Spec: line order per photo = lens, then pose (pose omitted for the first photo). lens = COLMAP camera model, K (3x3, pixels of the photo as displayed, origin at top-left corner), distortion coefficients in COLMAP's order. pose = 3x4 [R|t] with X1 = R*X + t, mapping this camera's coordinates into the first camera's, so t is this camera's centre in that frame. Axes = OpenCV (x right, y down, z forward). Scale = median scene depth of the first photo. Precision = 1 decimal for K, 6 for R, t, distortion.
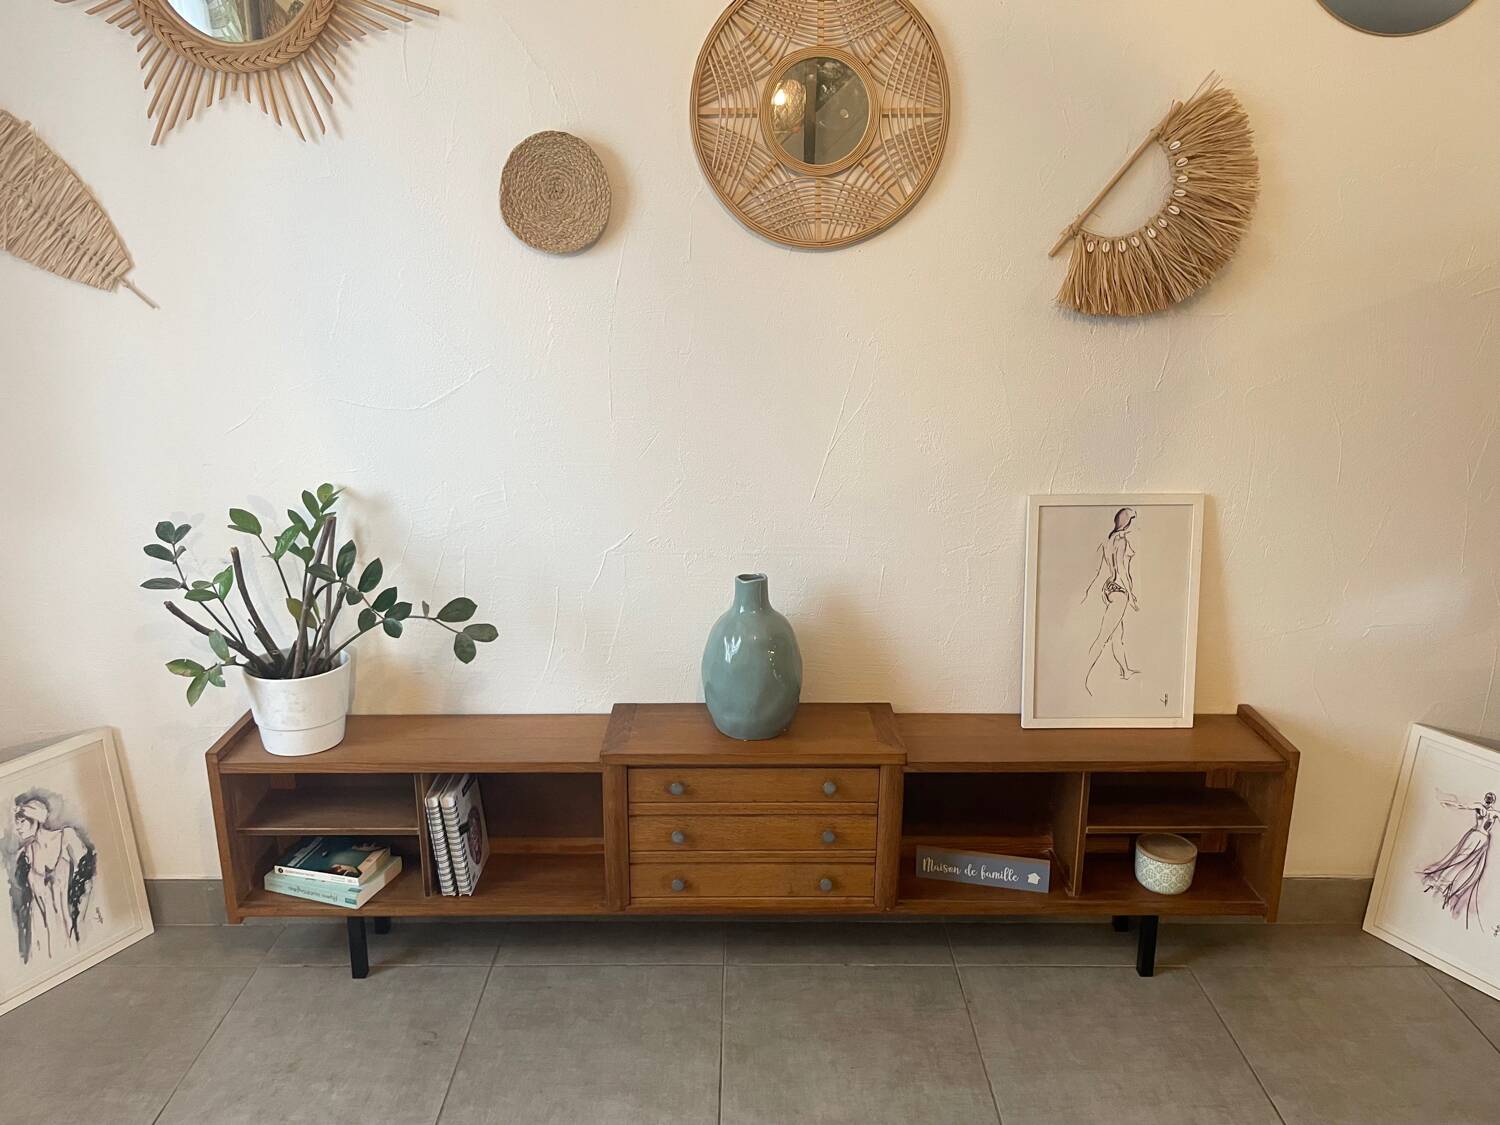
lens RADIAL K [[1157.9, 0, 746.6], [0, 1157.9, 567.5], [0, 0, 1]] dist [0.084454, -0.120435]
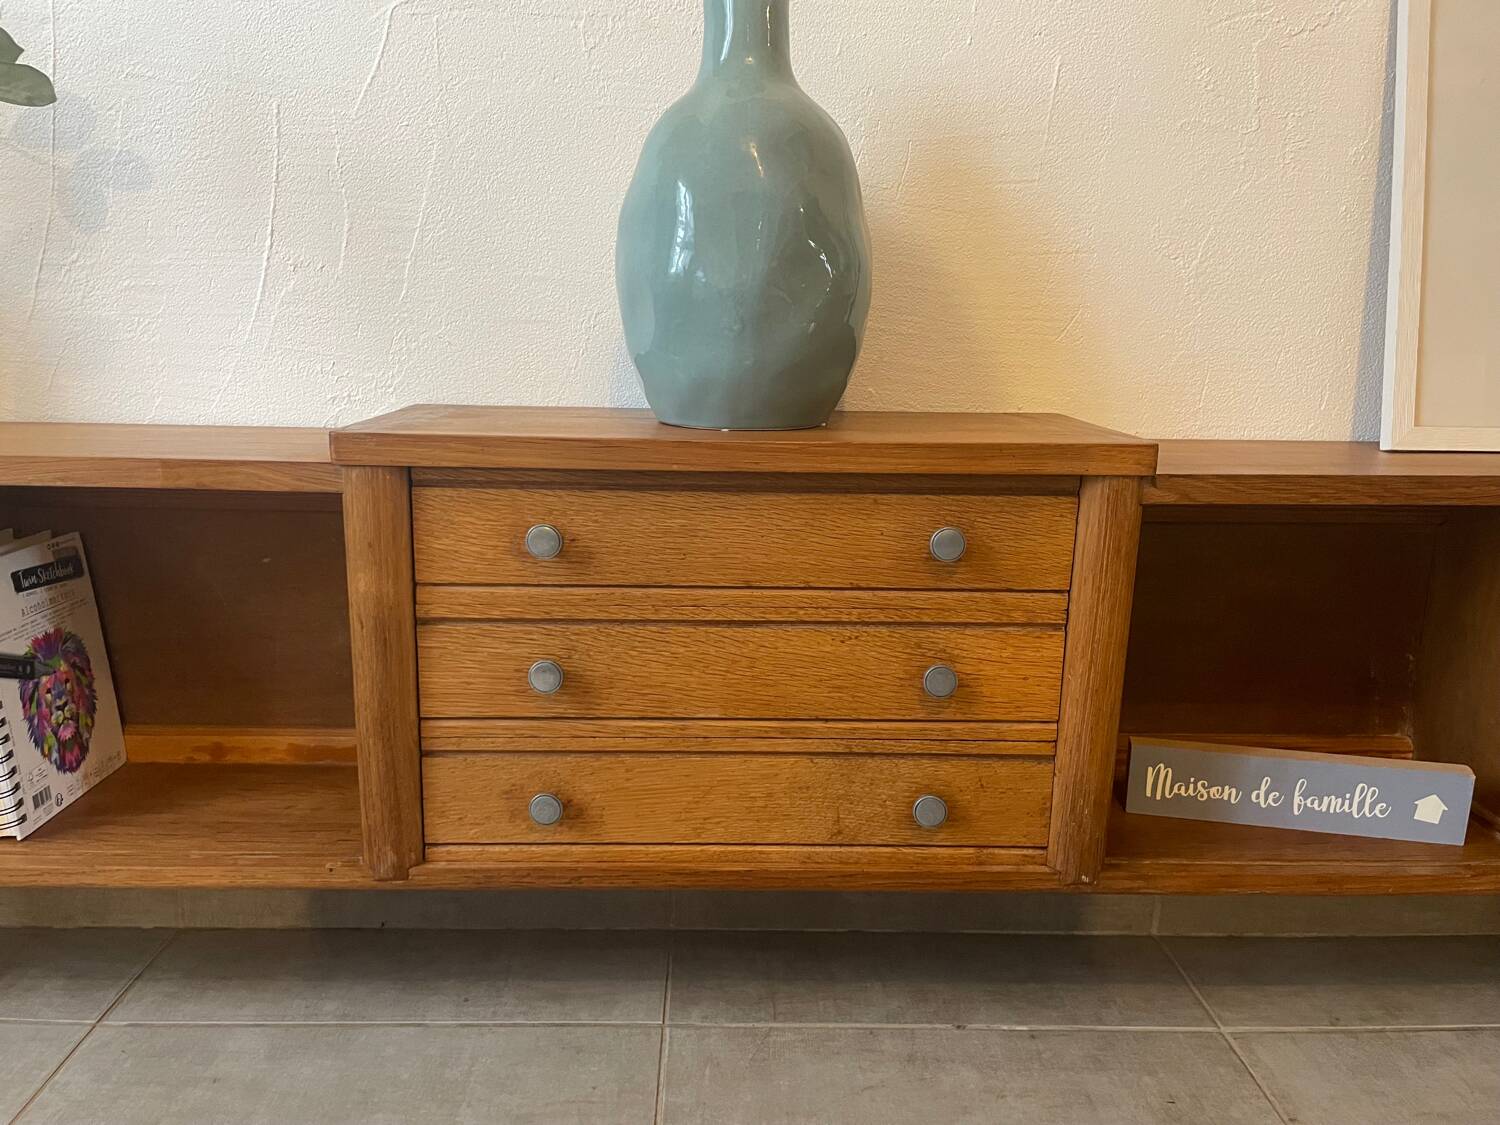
lens RADIAL K [[1157.9, 0, 738.2], [0, 1157.9, 564.2], [0, 0, 1]] dist [0.084454, -0.120435]
pose [[0.999727, 0.012385, 0.019795, -0.003836], [-0.011037, 0.997706, -0.066793, 0.215611], [-0.020577, 0.066556, 0.997571, 0.605269]]
